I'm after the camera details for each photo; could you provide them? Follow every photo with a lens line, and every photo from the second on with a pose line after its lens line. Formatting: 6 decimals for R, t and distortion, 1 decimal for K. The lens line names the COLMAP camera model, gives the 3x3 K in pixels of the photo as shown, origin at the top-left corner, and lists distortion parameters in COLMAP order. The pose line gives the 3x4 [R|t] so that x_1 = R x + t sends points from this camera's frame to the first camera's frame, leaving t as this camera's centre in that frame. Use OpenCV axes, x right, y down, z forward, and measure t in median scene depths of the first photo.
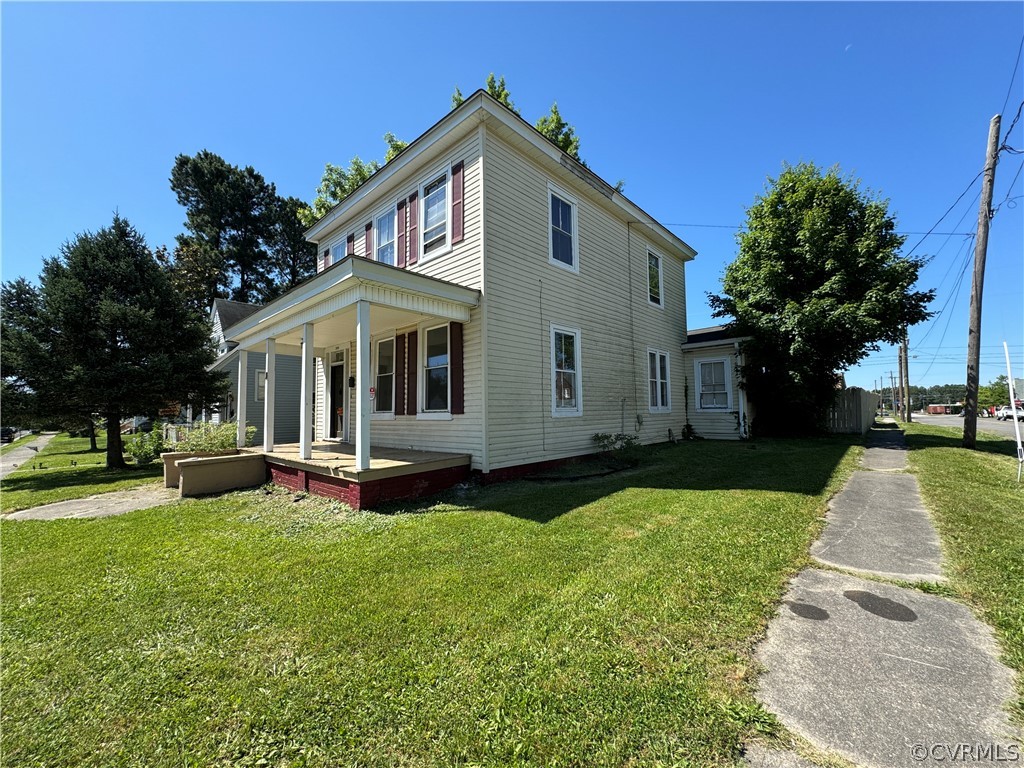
lens RADIAL K [[408.4, 0, 511.1], [0, 408.4, 385.4], [0, 0, 1]] dist [-0.000726, -0.000027]
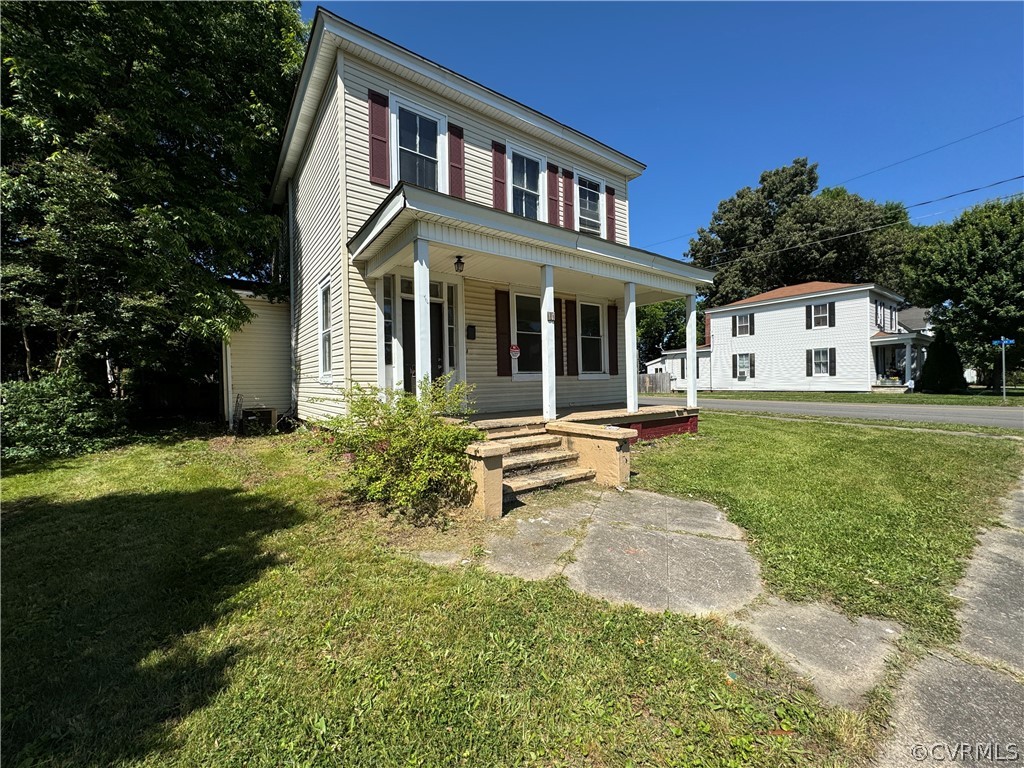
lens RADIAL K [[408.4, 0, 515.1], [0, 408.4, 384.5], [0, 0, 1]] dist [-0.000726, -0.000027]
pose [[0.176782, 0.007217, 0.984224, -1.364828], [-0.047021, 0.998893, 0.001121, 0.102450], [-0.983126, -0.046477, 0.176926, 0.950589]]
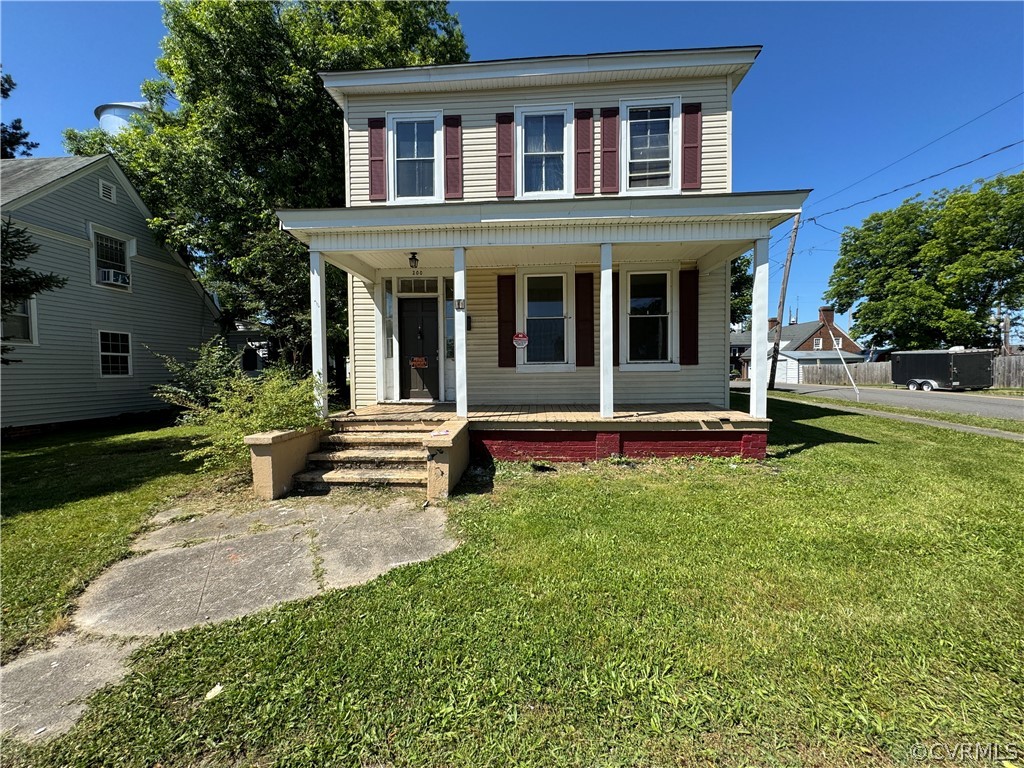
lens RADIAL K [[408.4, 0, 506.5], [0, 408.4, 385.0], [0, 0, 1]] dist [-0.000726, -0.000027]
pose [[0.768507, -0.015467, 0.639654, -0.994258], [-0.043680, 0.996107, 0.076565, 0.054477], [-0.638348, -0.086781, 0.764840, 0.446108]]
